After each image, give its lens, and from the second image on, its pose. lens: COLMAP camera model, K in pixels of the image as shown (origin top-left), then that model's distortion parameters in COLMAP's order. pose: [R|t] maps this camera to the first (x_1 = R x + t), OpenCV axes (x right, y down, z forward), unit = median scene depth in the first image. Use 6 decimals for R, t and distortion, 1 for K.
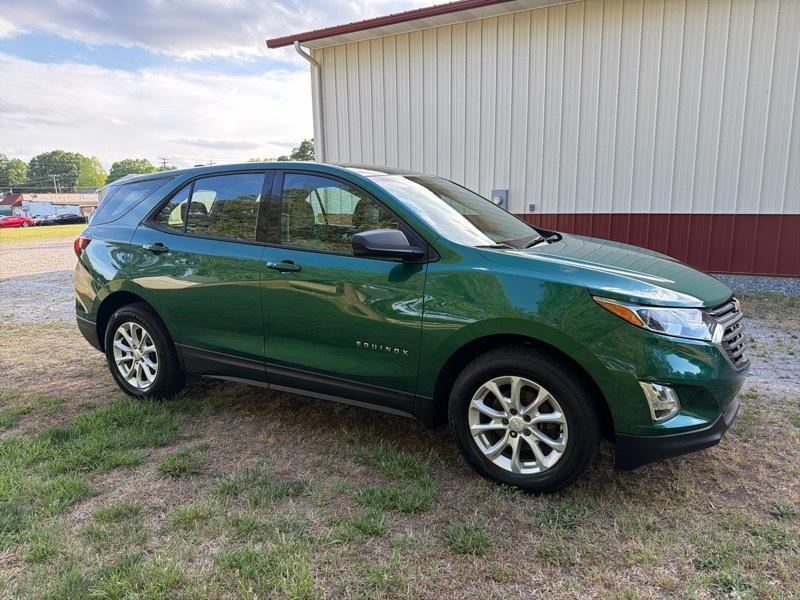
lens RADIAL K [[551.4, 0, 395.6], [0, 551.4, 299.6], [0, 0, 1]] dist [0.027087, -0.035945]
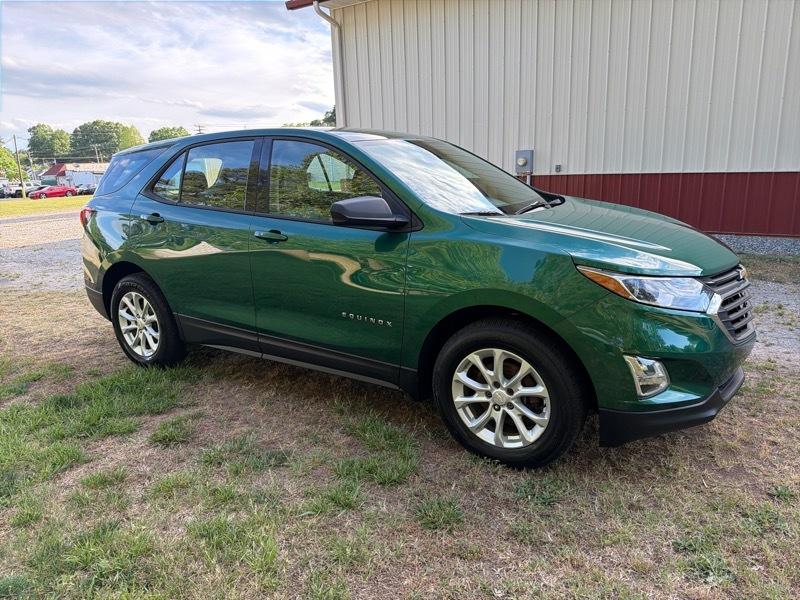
lens RADIAL K [[551.4, 0, 392.6], [0, 551.4, 293.2], [0, 0, 1]] dist [0.027087, -0.035945]
pose [[0.997678, -0.003882, -0.067999, 0.093920], [0.007463, 0.998593, 0.052493, -0.009597], [0.067700, -0.052878, 0.996303, 0.028562]]
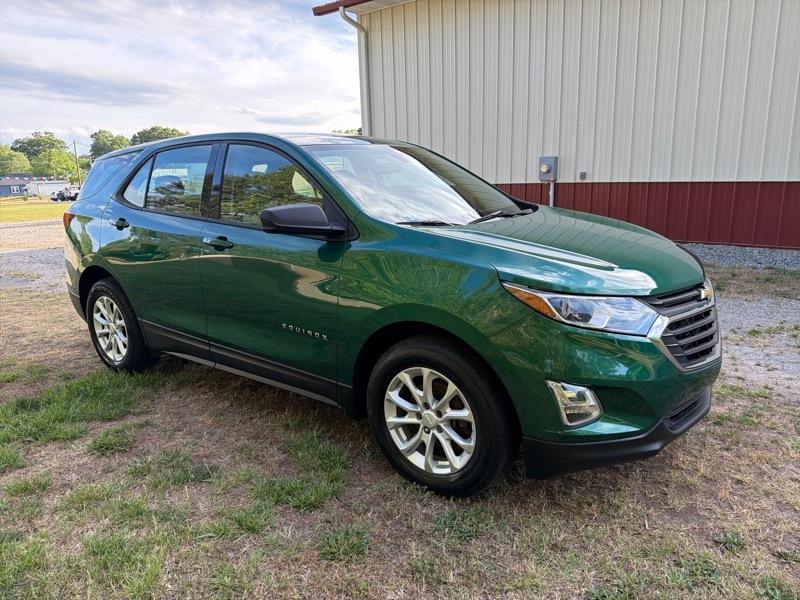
lens RADIAL K [[551.4, 0, 396.0], [0, 551.4, 299.1], [0, 0, 1]] dist [0.027087, -0.035945]
pose [[0.989814, 0.019069, -0.141081, 0.277909], [-0.011843, 0.998583, 0.051888, -0.018677], [0.141870, -0.049689, 0.988637, 0.099577]]
